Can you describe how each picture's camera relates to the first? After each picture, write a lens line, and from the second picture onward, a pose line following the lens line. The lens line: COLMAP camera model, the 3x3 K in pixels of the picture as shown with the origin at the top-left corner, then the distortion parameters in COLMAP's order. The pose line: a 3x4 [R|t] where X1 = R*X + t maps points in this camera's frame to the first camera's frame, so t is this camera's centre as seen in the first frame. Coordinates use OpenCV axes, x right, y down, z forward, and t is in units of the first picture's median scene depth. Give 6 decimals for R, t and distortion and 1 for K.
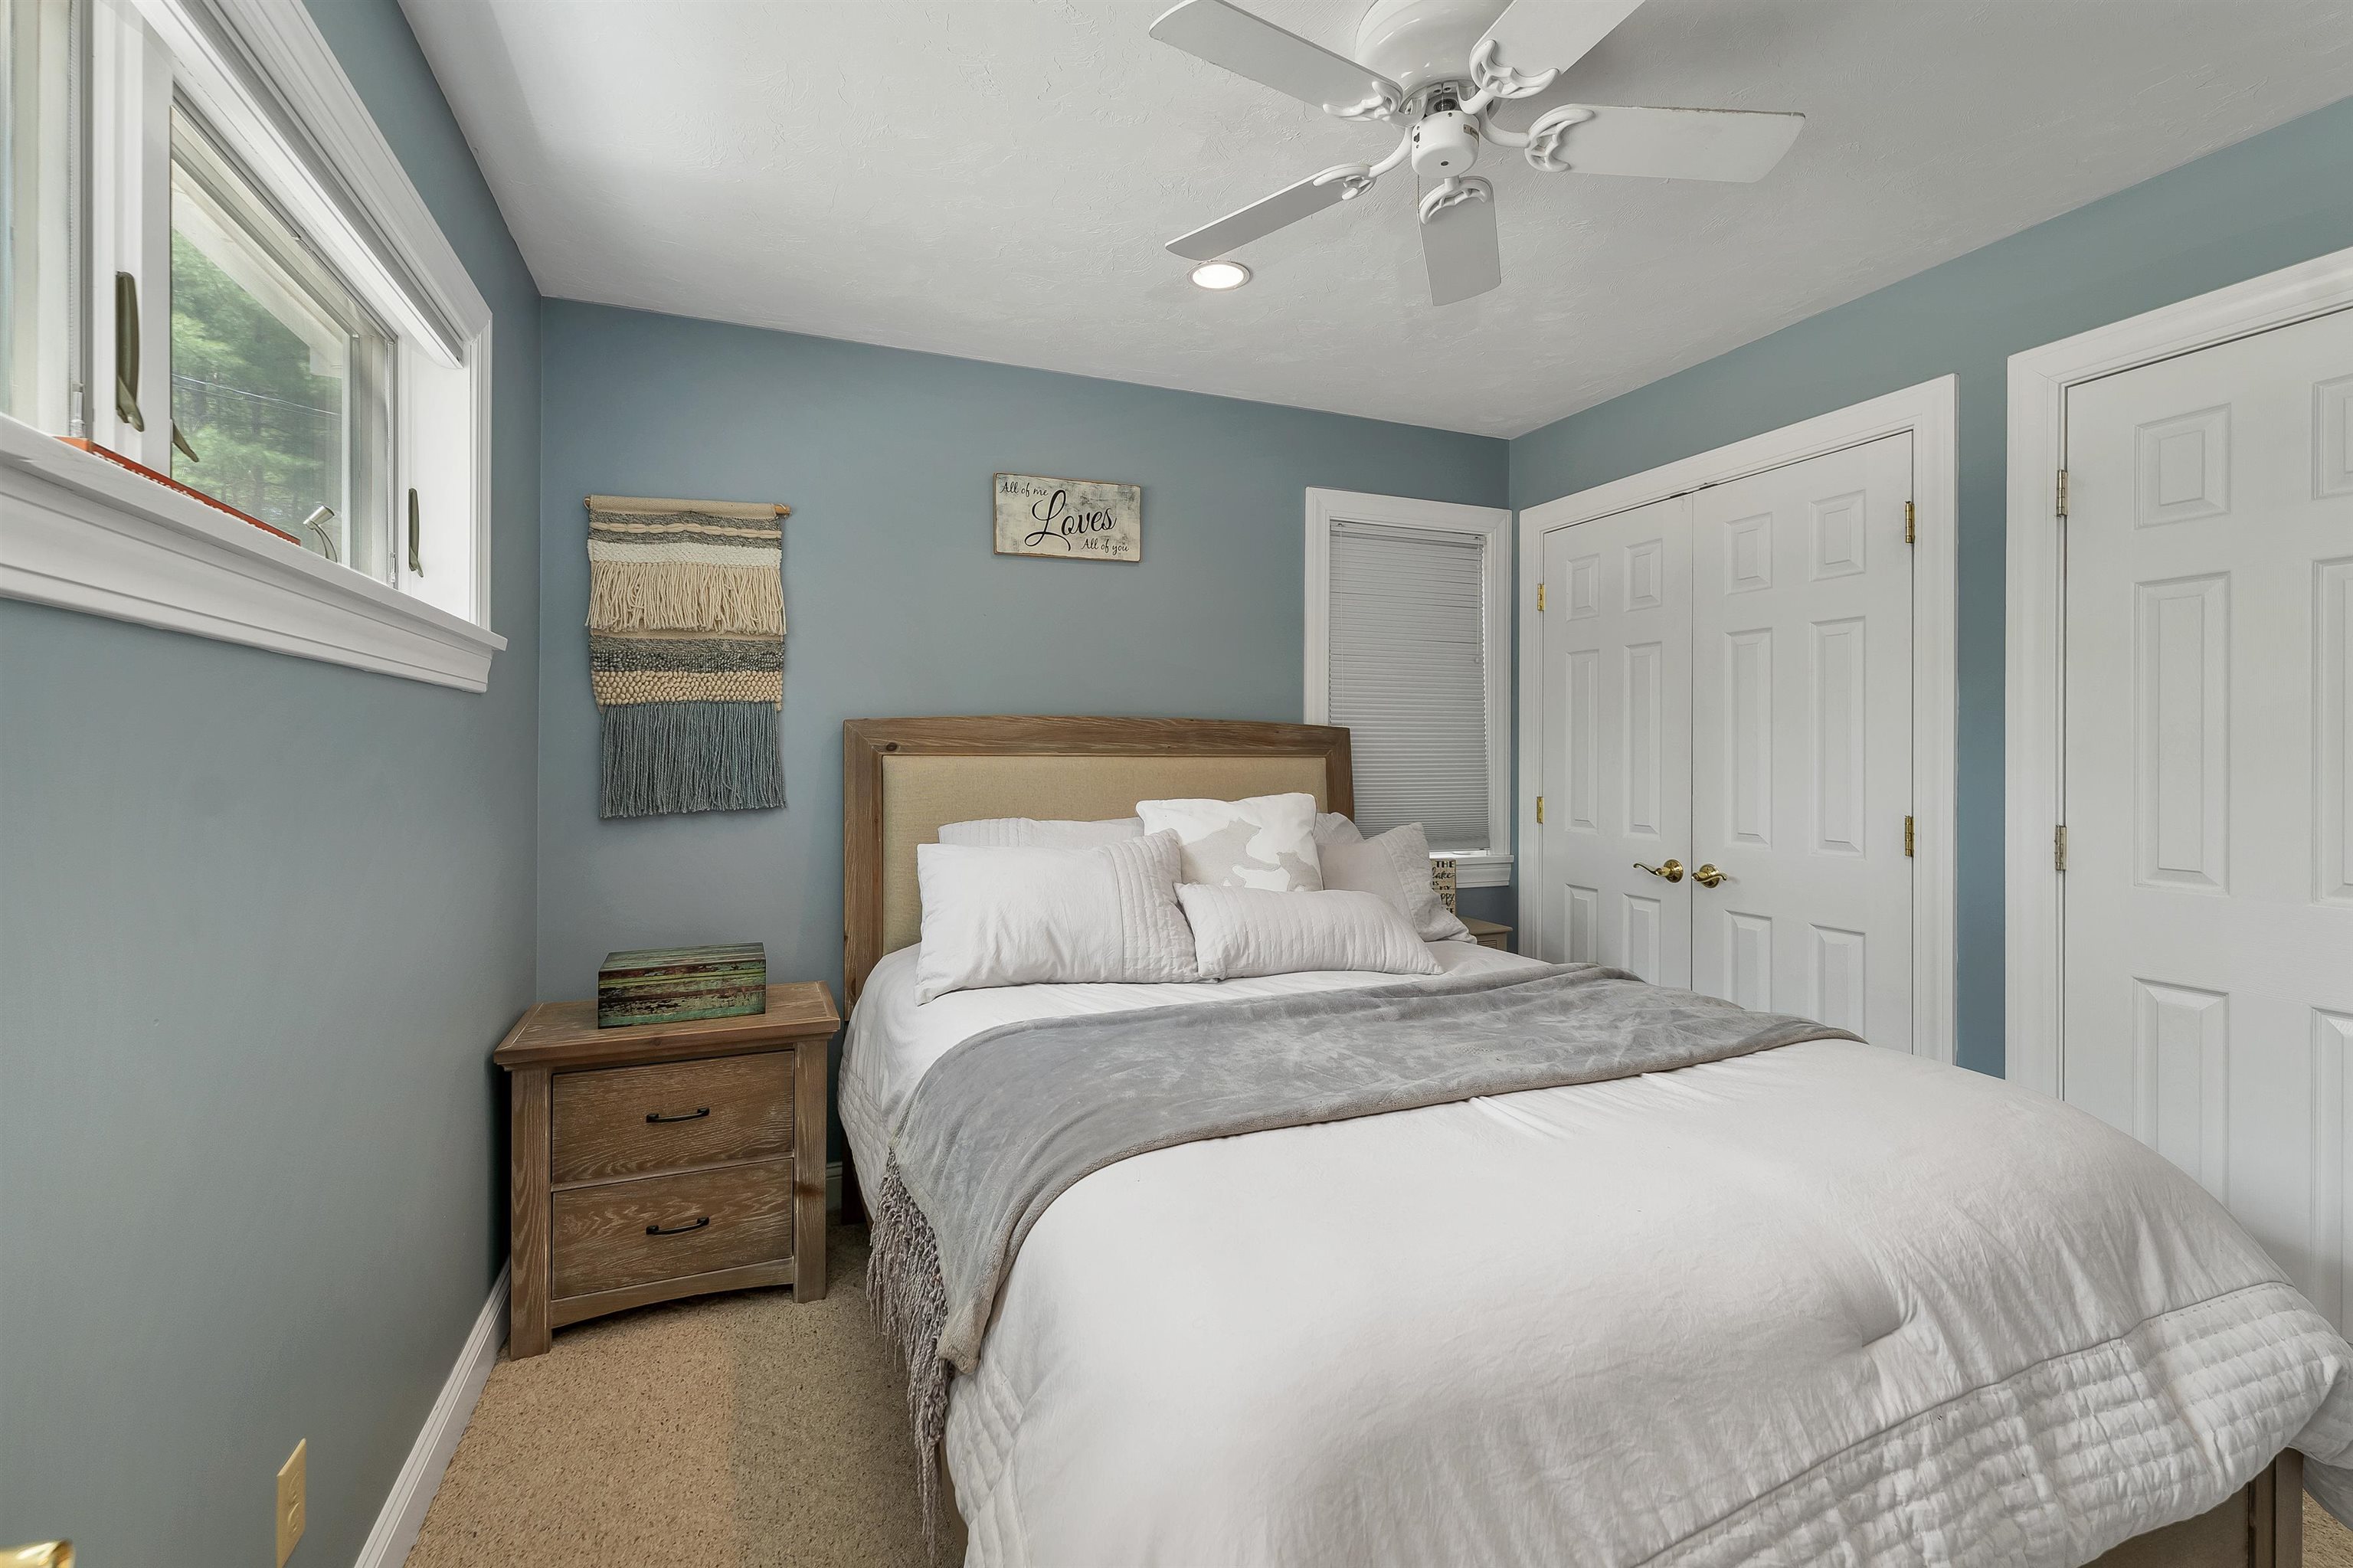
lens RADIAL K [[973.4, 0, 1171.2], [0, 973.4, 777.7], [0, 0, 1]] dist [0.002860, -0.000125]
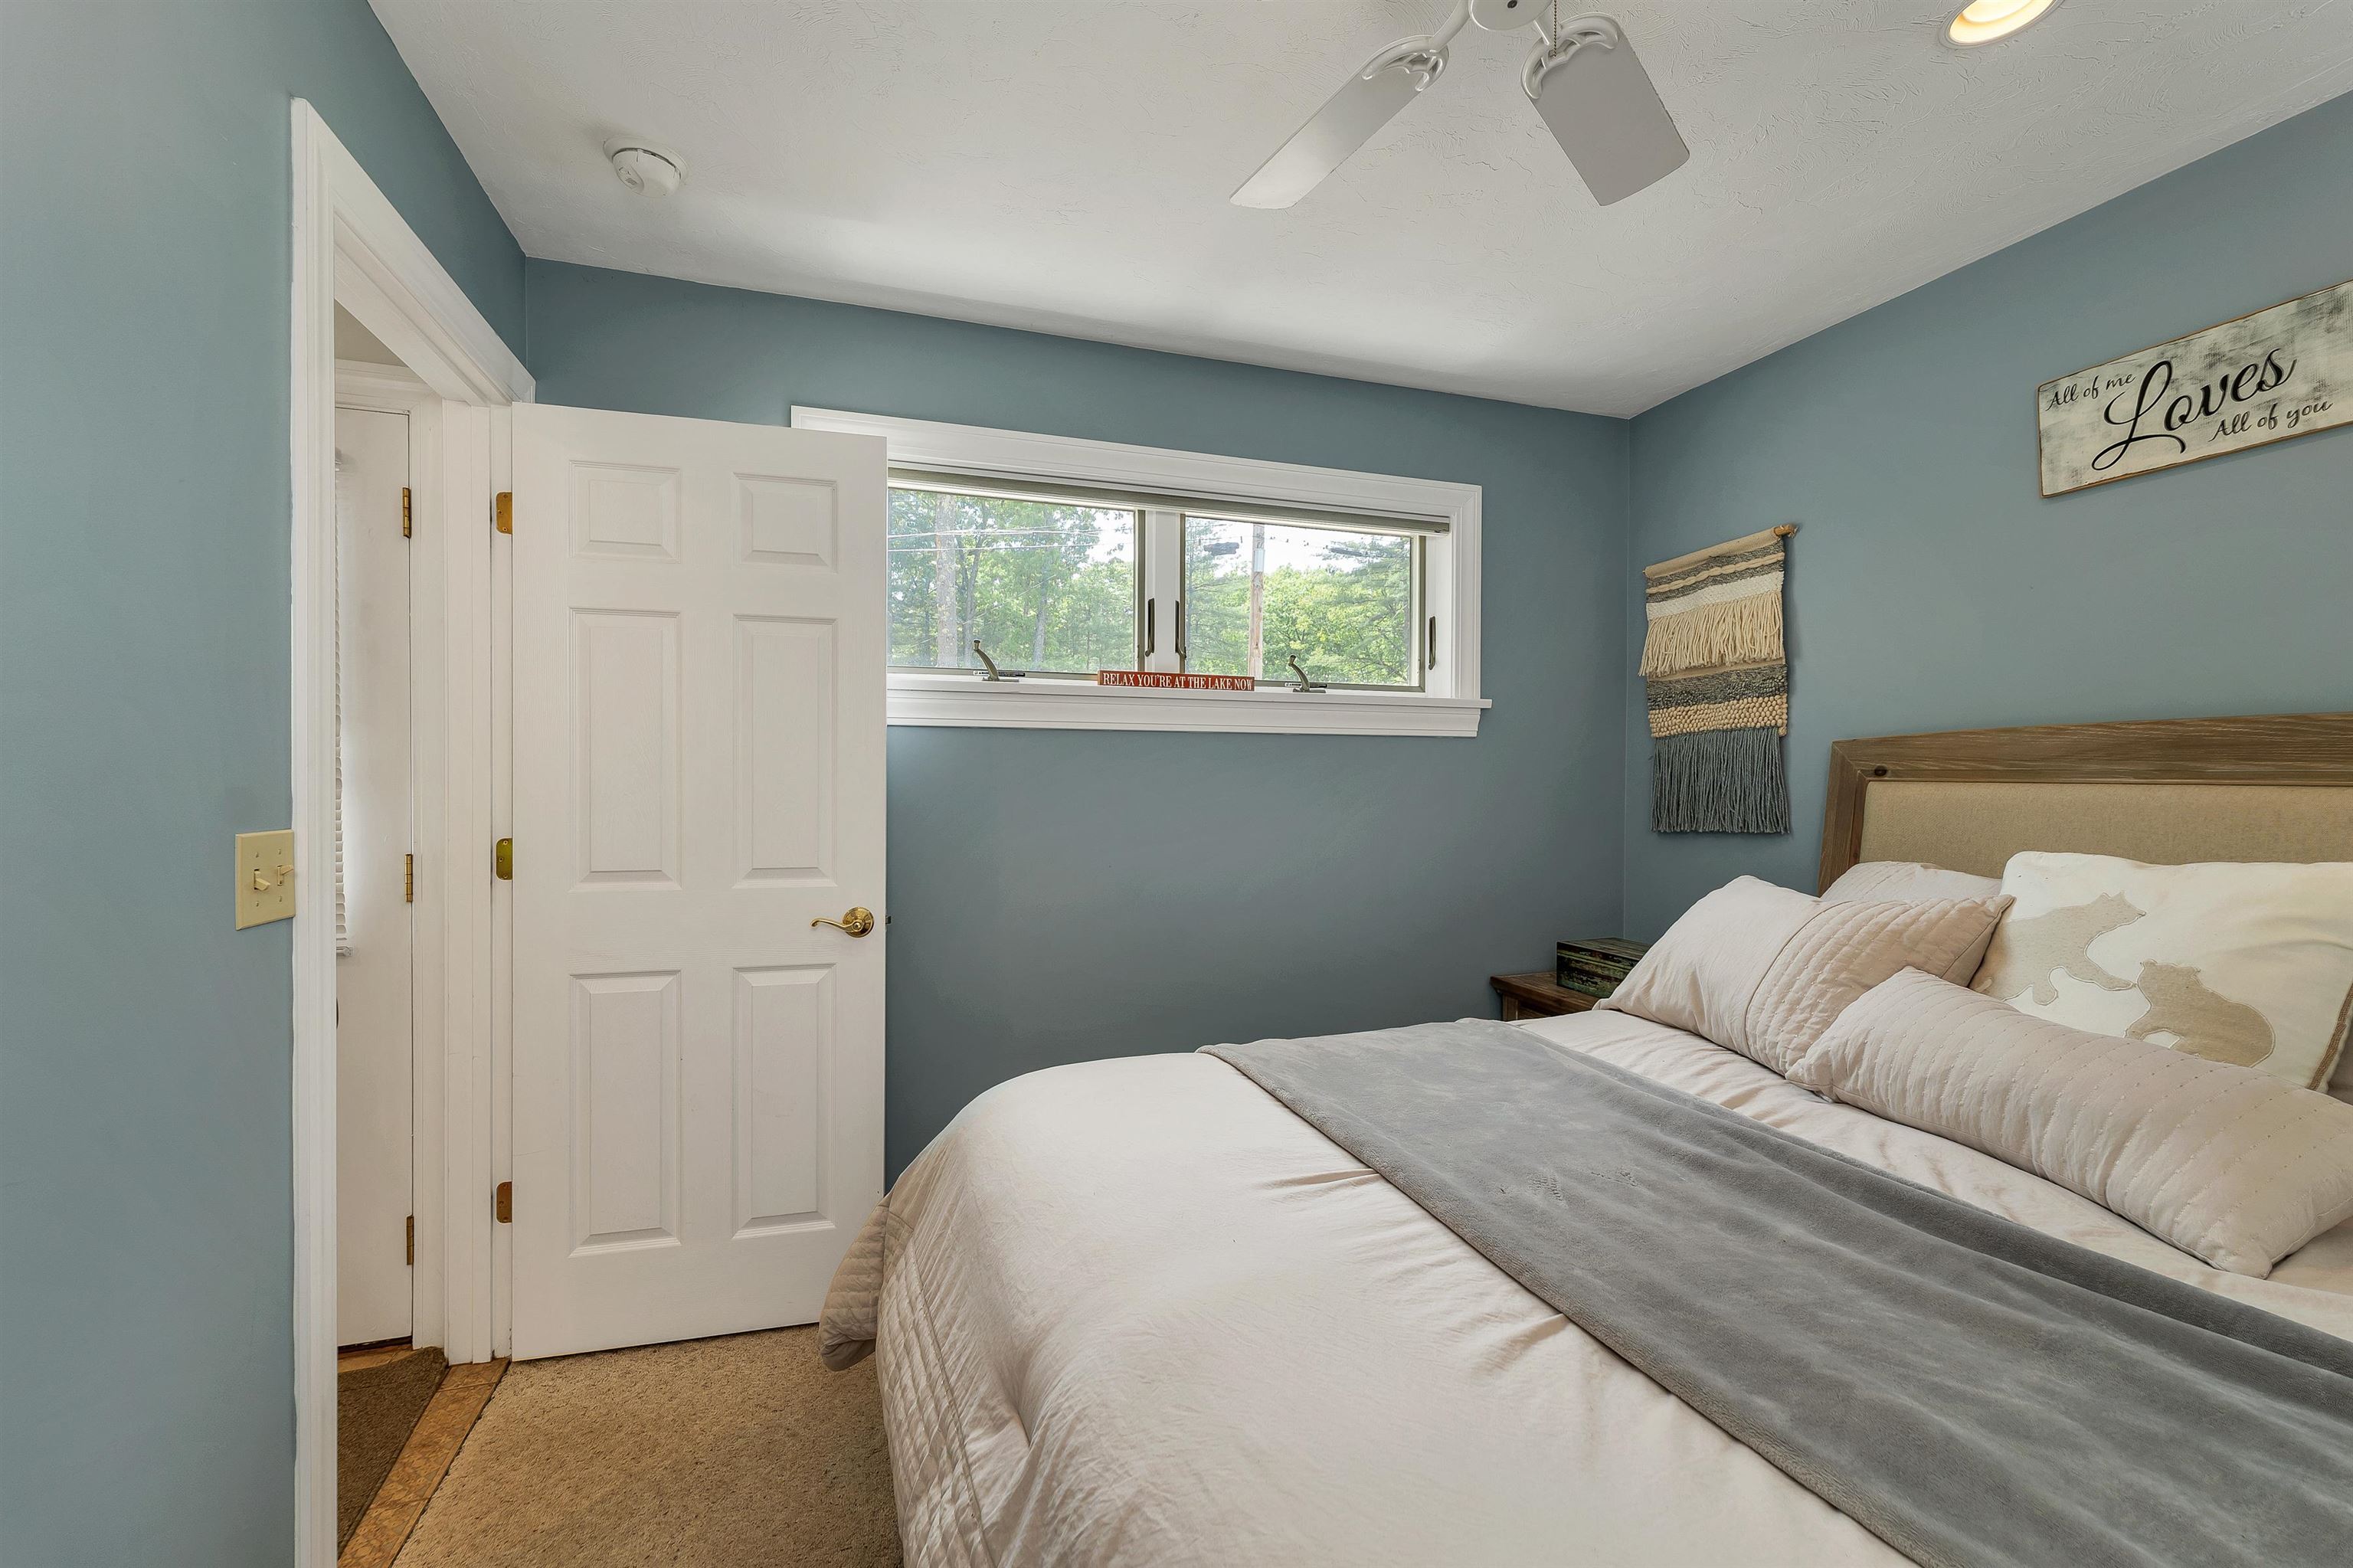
lens RADIAL K [[973.4, 0, 1171.2], [0, 973.4, 777.7], [0, 0, 1]] dist [0.002860, -0.000125]
pose [[-0.066395, -0.000542, -0.997793, 0.619464], [-0.037386, 0.999299, 0.001945, -0.004554], [0.997093, 0.037433, -0.066369, 0.456719]]
